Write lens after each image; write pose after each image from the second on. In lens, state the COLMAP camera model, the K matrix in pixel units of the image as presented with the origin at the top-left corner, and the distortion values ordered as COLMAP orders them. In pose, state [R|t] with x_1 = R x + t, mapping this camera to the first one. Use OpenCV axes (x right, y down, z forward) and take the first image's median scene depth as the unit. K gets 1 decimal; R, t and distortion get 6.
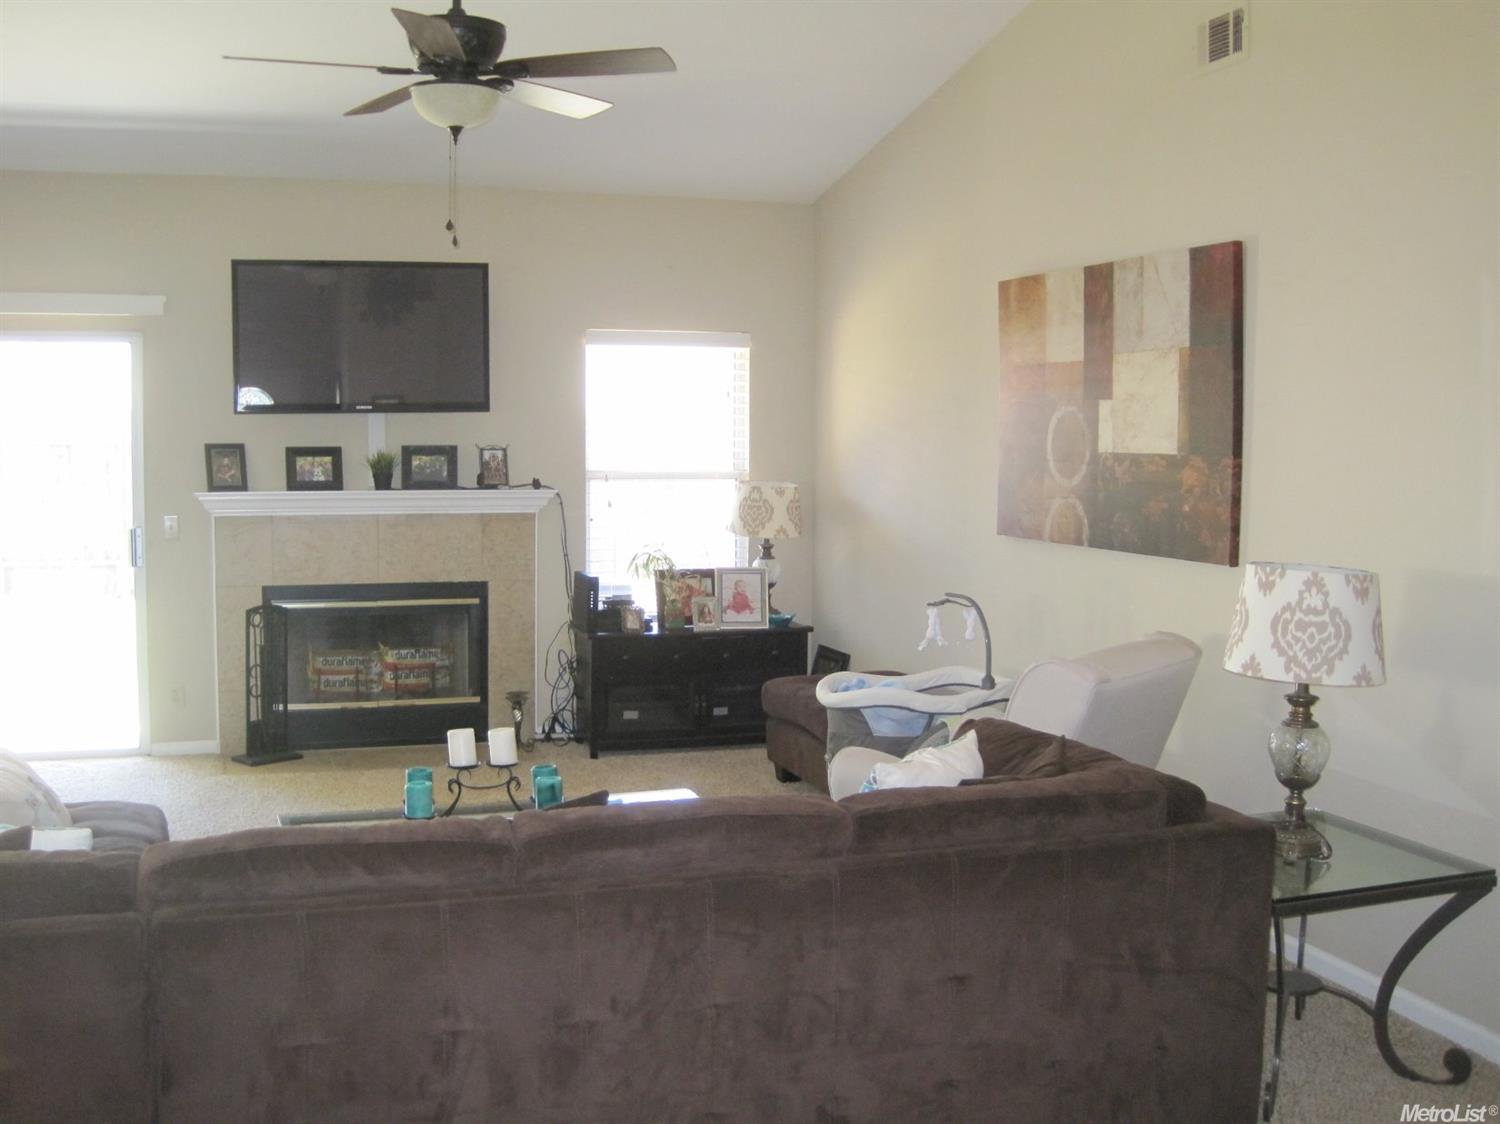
lens RADIAL K [[1536.1, 0, 750.0], [0, 1536.1, 562.0], [0, 0, 1]] dist [-0.169266, 0.033398]
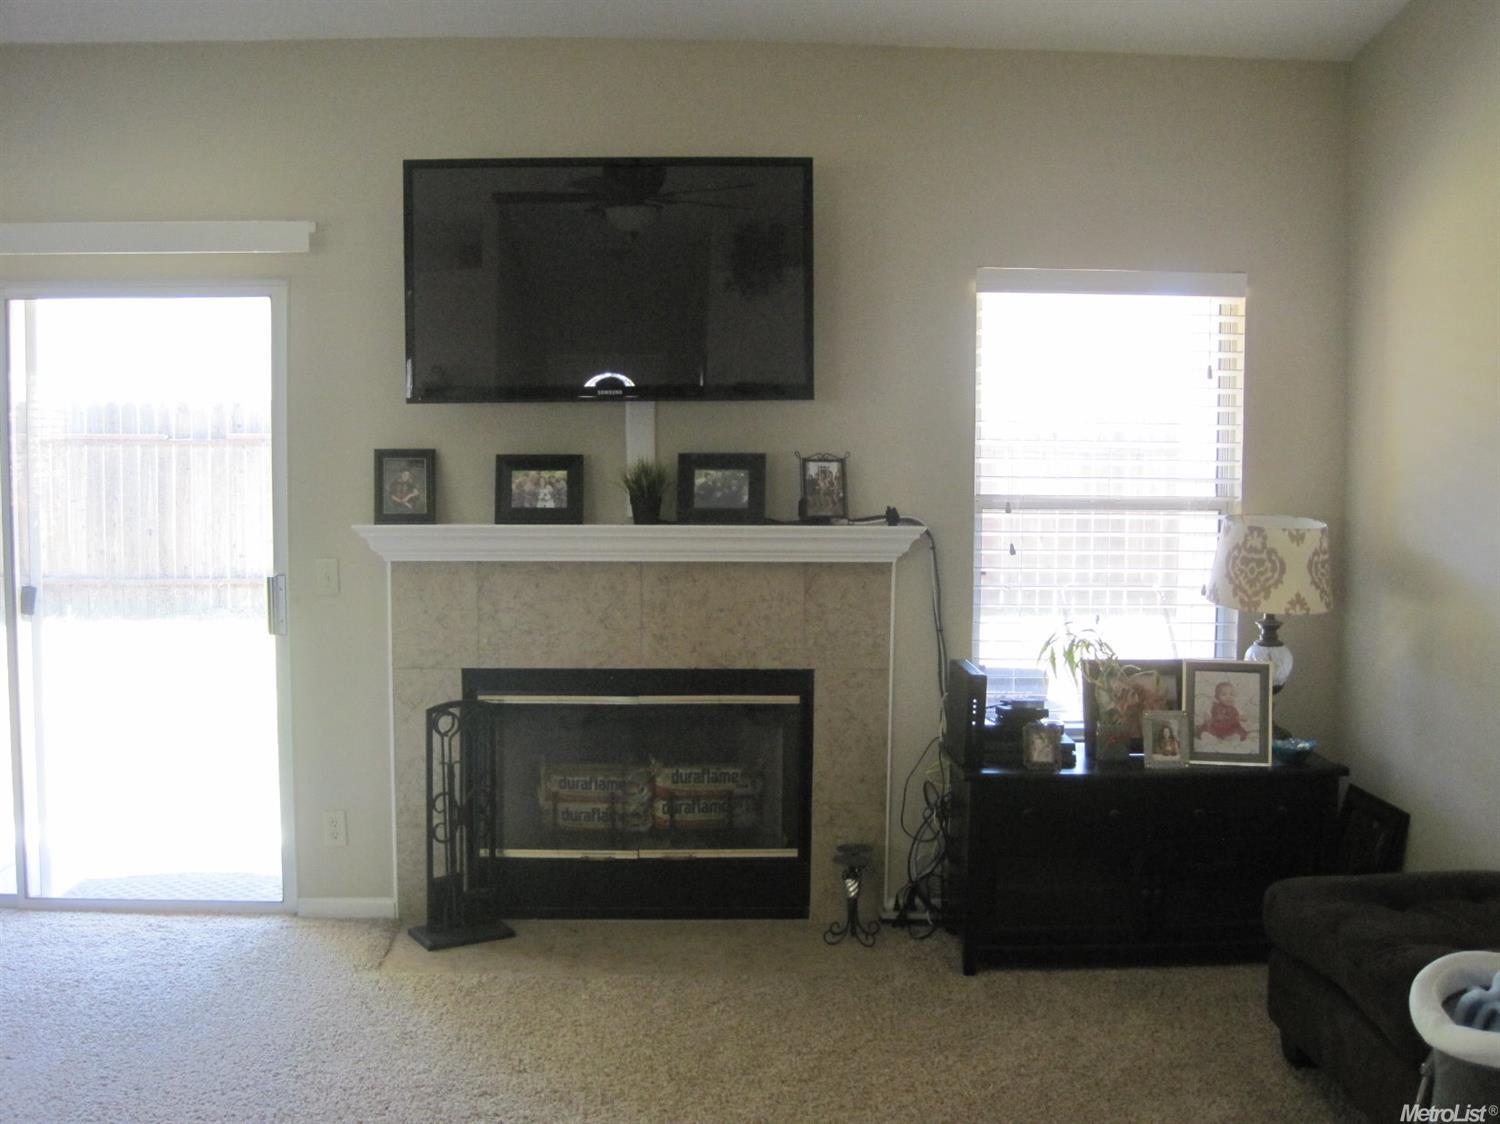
lens RADIAL K [[1536.1, 0, 750.0], [0, 1536.1, 562.0], [0, 0, 1]] dist [-0.169266, 0.033398]
pose [[0.958624, 0.022403, -0.283793, -0.018597], [-0.022109, 0.999747, 0.004239, -0.034563], [0.283816, 0.002211, 0.958876, 0.395217]]
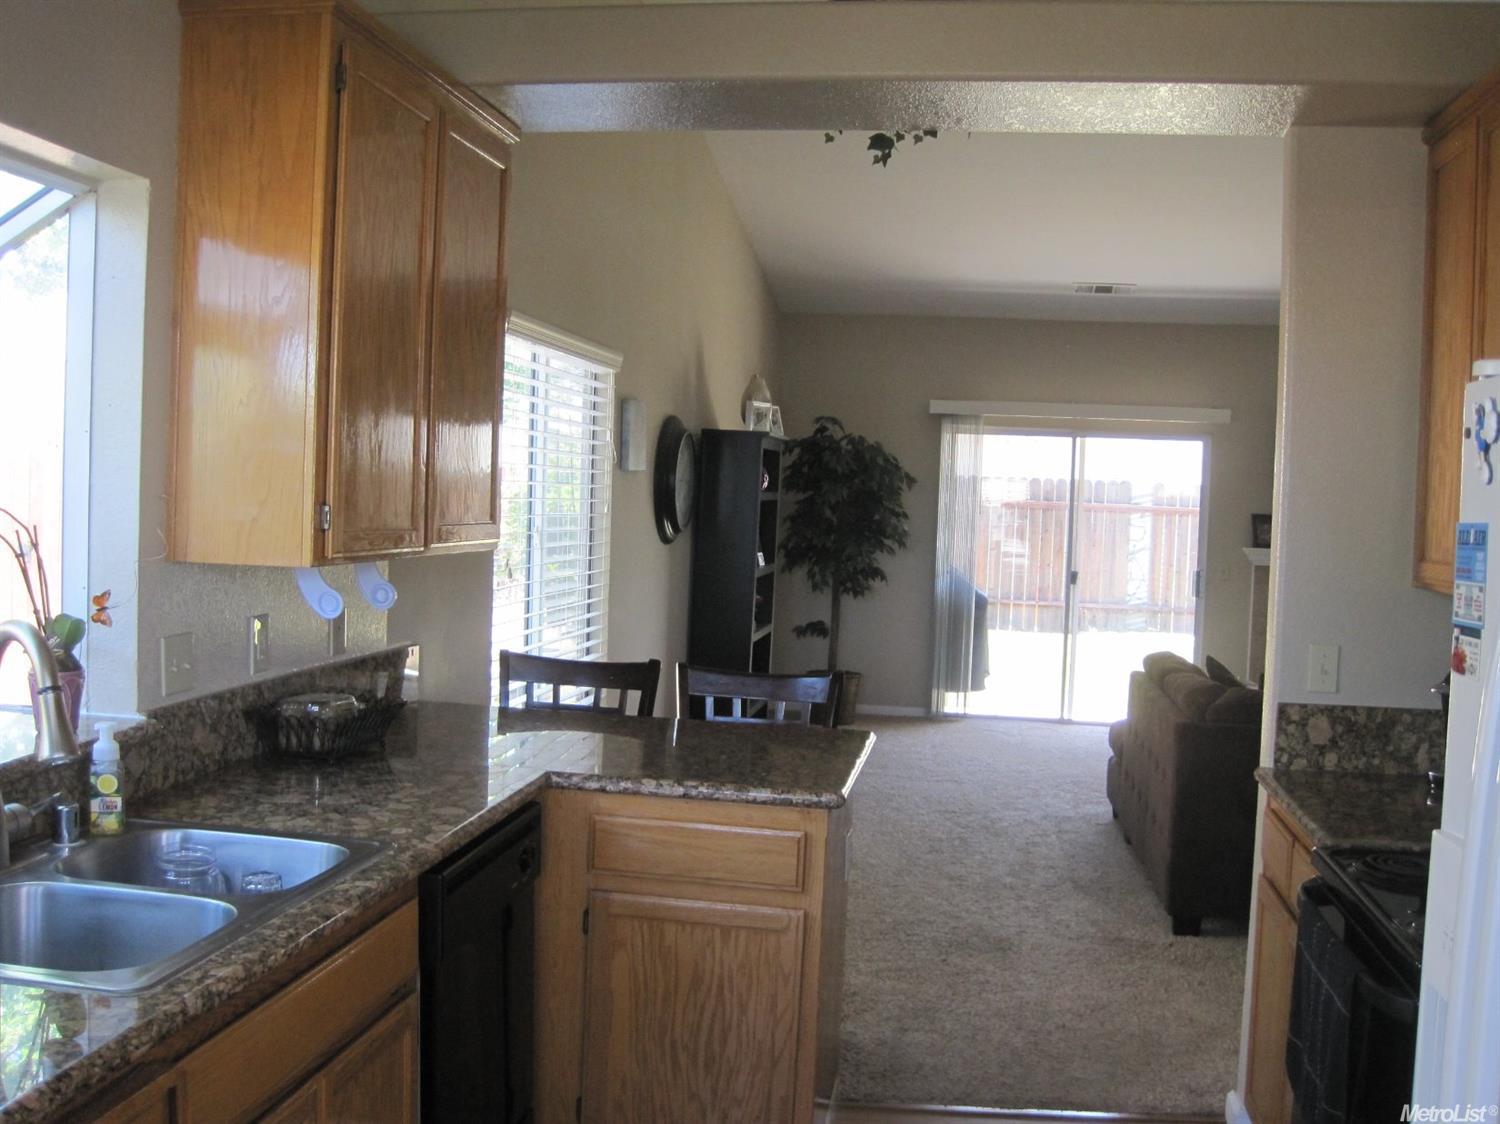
lens RADIAL K [[1536.1, 0, 750.0], [0, 1536.1, 562.0], [0, 0, 1]] dist [-0.169266, 0.033398]
pose [[0.864250, 0.046264, -0.500931, -0.059192], [-0.071185, 0.996989, -0.030737, 0.042873], [0.498001, 0.062224, 0.864941, -0.456807]]
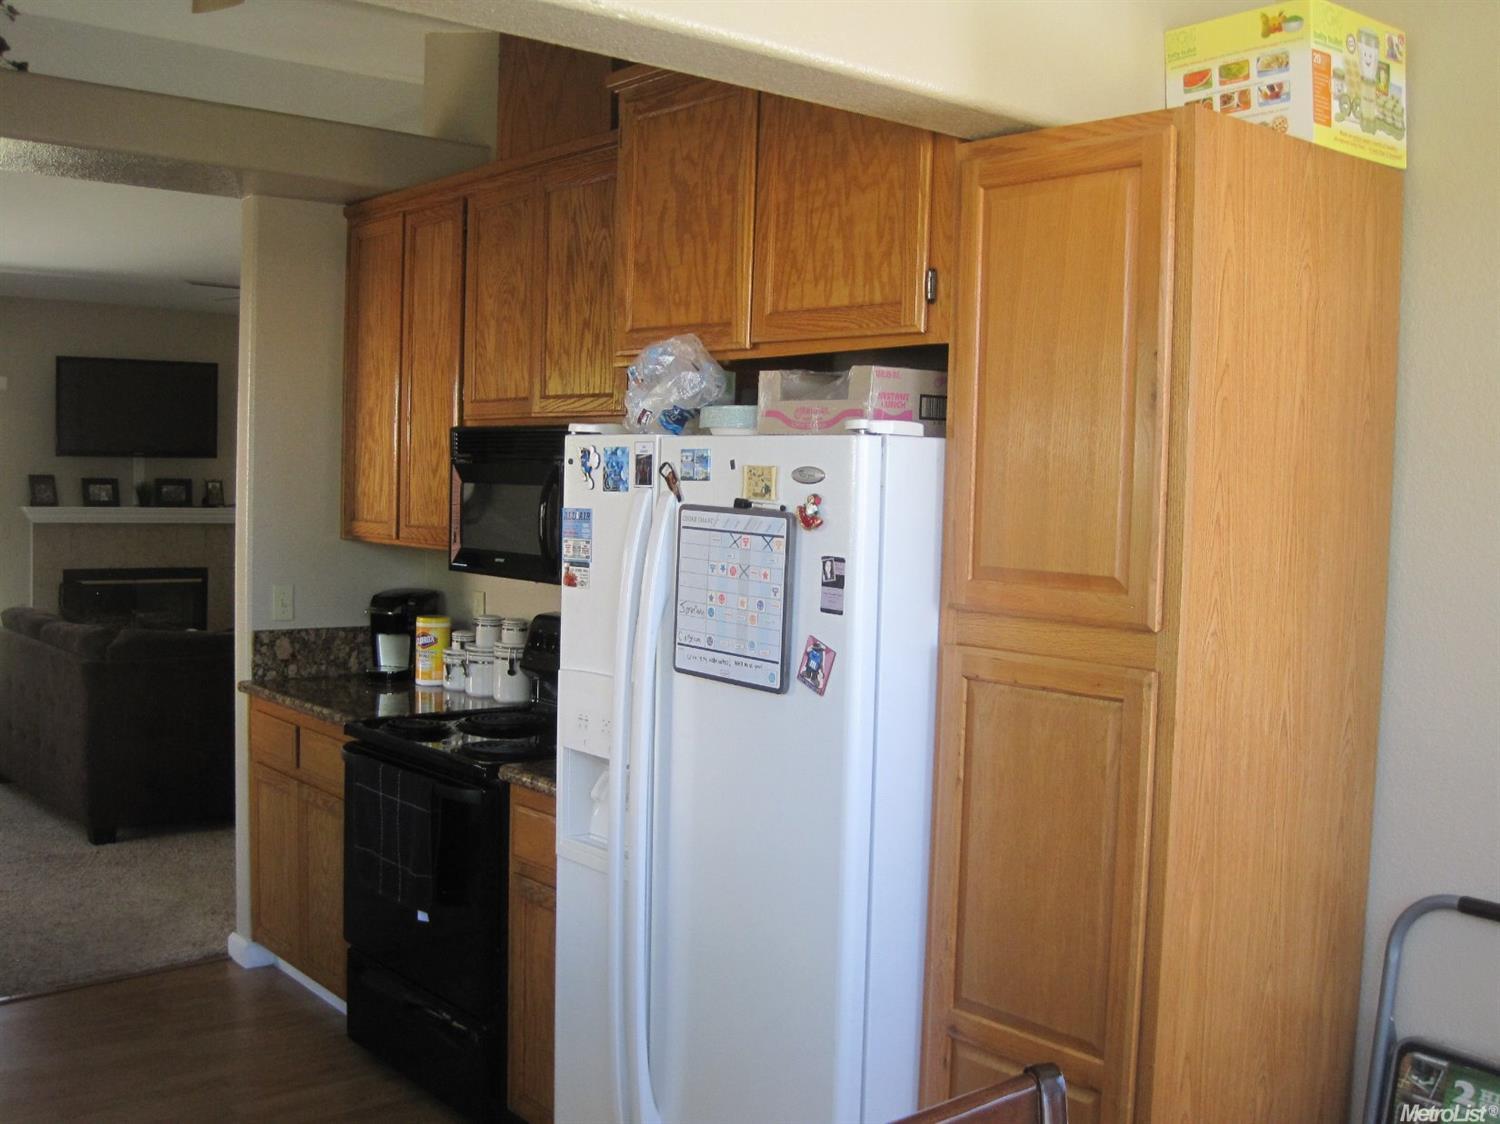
lens RADIAL K [[1536.1, 0, 750.0], [0, 1536.1, 562.0], [0, 0, 1]] dist [-0.169266, 0.033398]
pose [[0.944169, 0.002402, 0.329453, -0.158429], [0.005992, 0.999683, -0.024462, 0.048422], [-0.329408, 0.025071, 0.943855, -0.620921]]
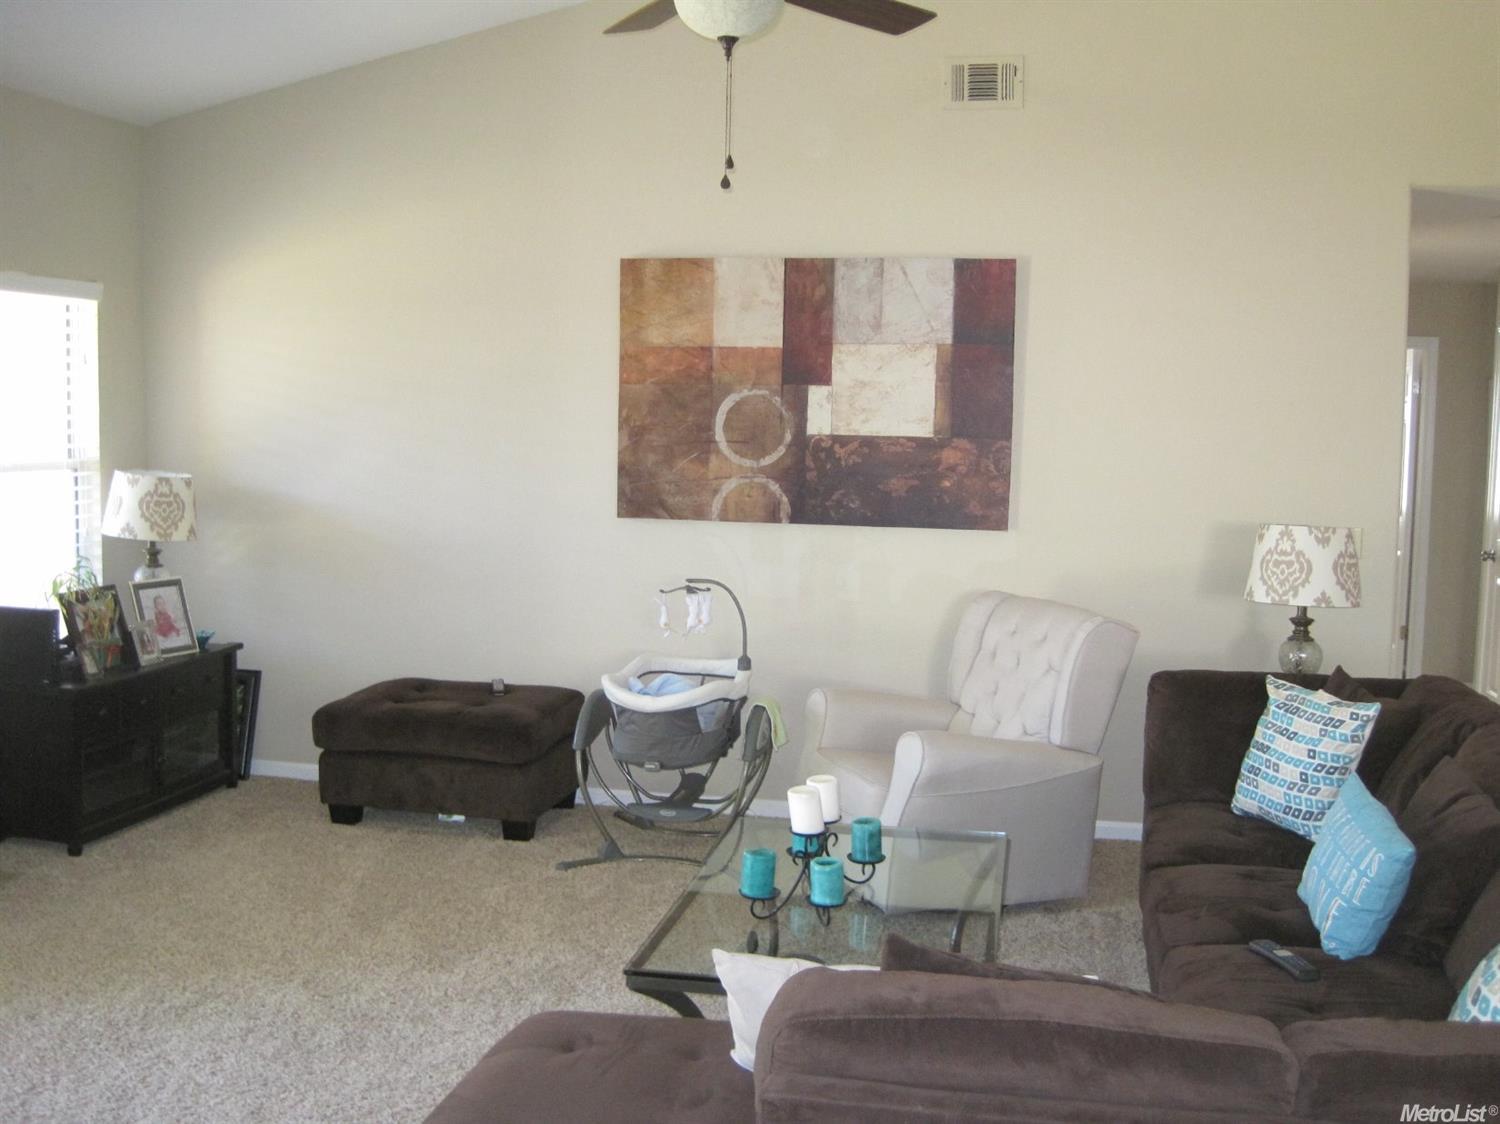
lens RADIAL K [[1536.1, 0, 750.0], [0, 1536.1, 562.0], [0, 0, 1]] dist [-0.169266, 0.033398]
pose [[0.515302, -0.067416, 0.854353, -0.523114], [0.055358, 0.997438, 0.045318, -0.024467], [-0.855219, 0.023943, 0.517714, 0.347120]]
